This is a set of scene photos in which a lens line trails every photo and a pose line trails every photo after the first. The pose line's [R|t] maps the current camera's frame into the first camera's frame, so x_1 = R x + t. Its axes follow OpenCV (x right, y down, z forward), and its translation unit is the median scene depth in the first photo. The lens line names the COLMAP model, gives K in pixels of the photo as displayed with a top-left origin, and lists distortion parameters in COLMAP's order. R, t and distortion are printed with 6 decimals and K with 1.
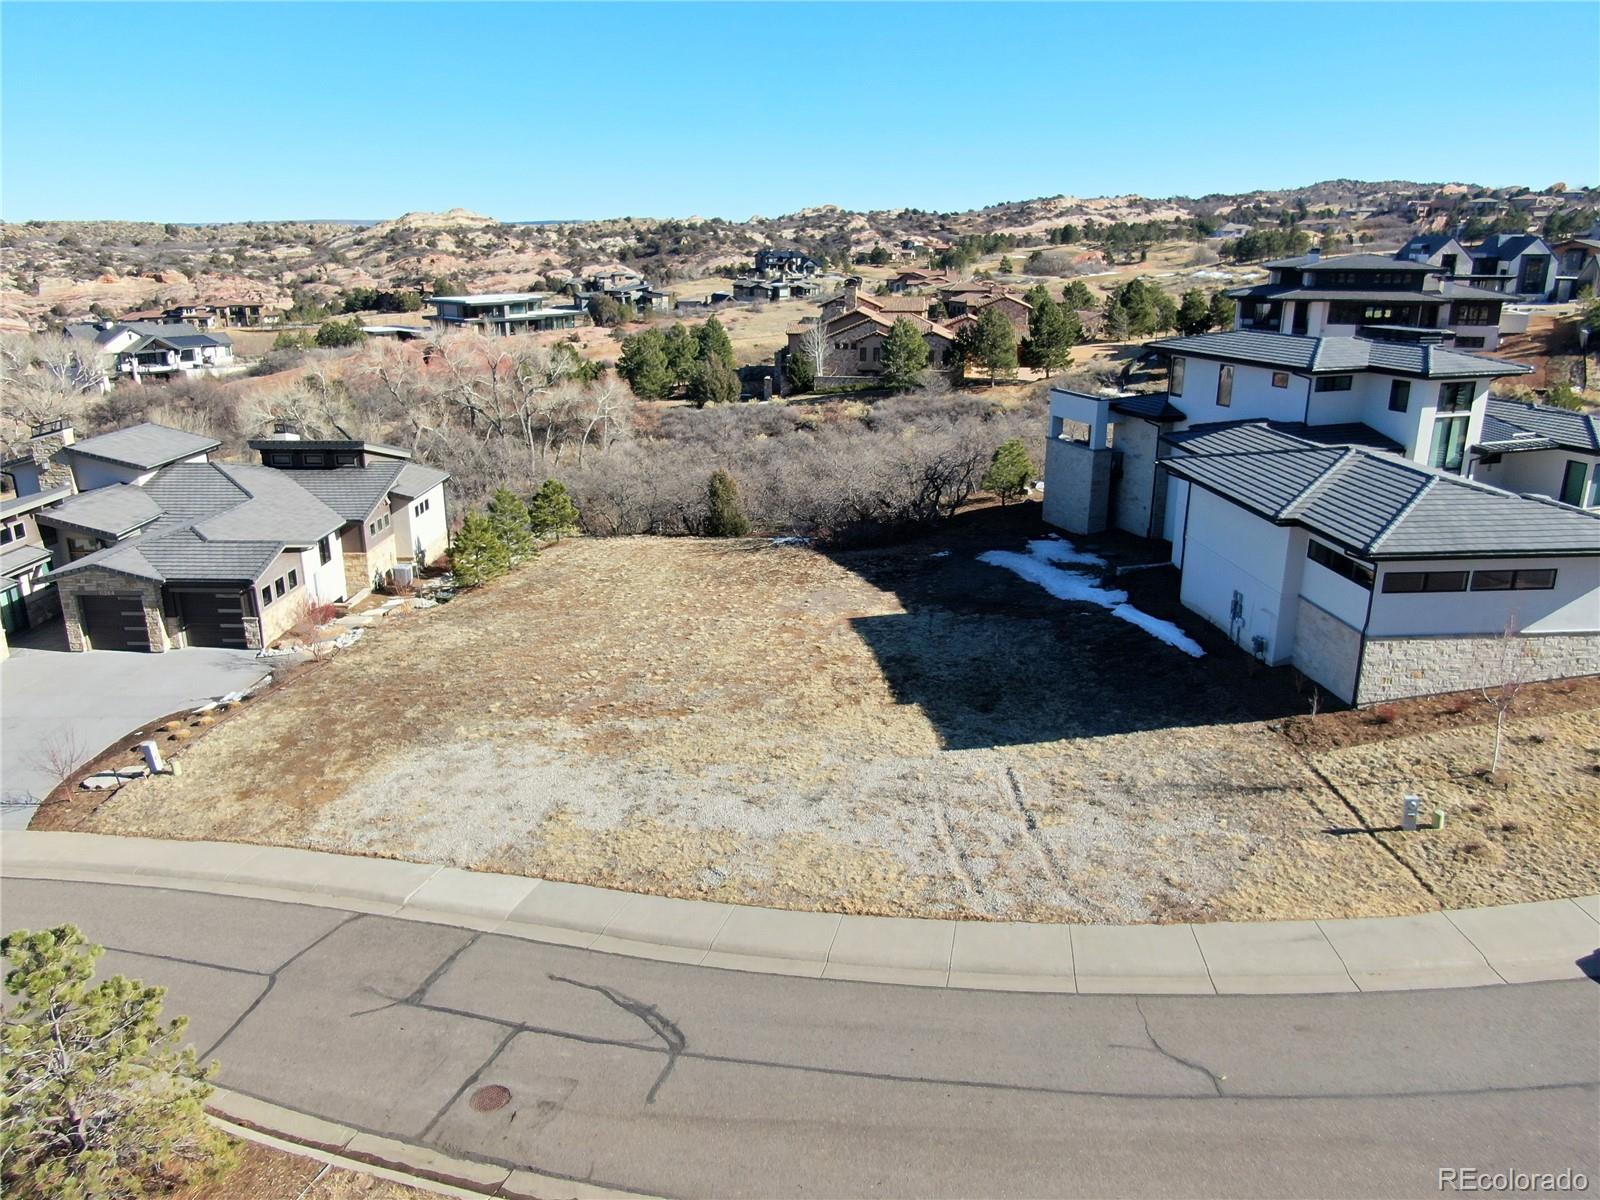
lens RADIAL K [[1148.7, 0, 800.0], [0, 1148.7, 600.0], [0, 0, 1]] dist [-0.011339, -0.002922]
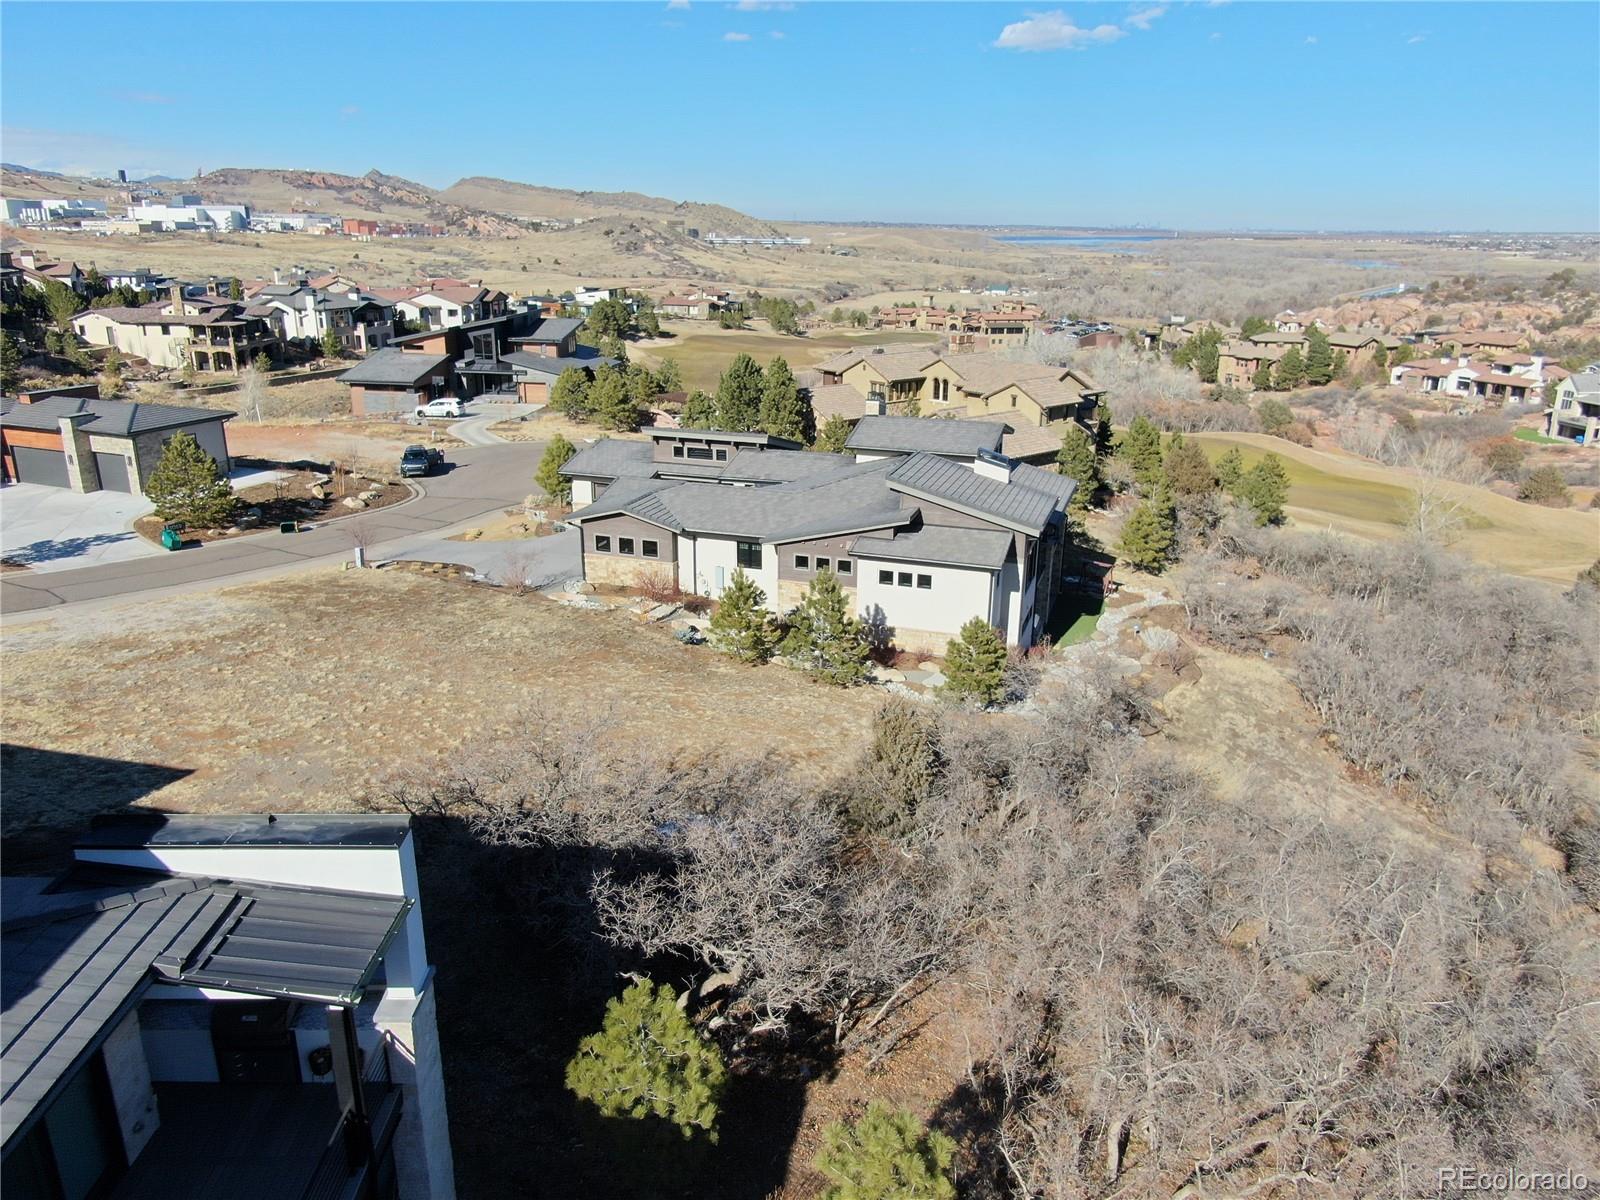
lens RADIAL K [[1149.4, 0, 791.4], [0, 1149.4, 599.4], [0, 0, 1]] dist [-0.016660, 0.010981]
pose [[-0.308385, 0.294659, -0.904475, 0.170218], [-0.292302, 0.875463, 0.384869, -0.144823], [0.905239, 0.383068, -0.183850, 0.449795]]
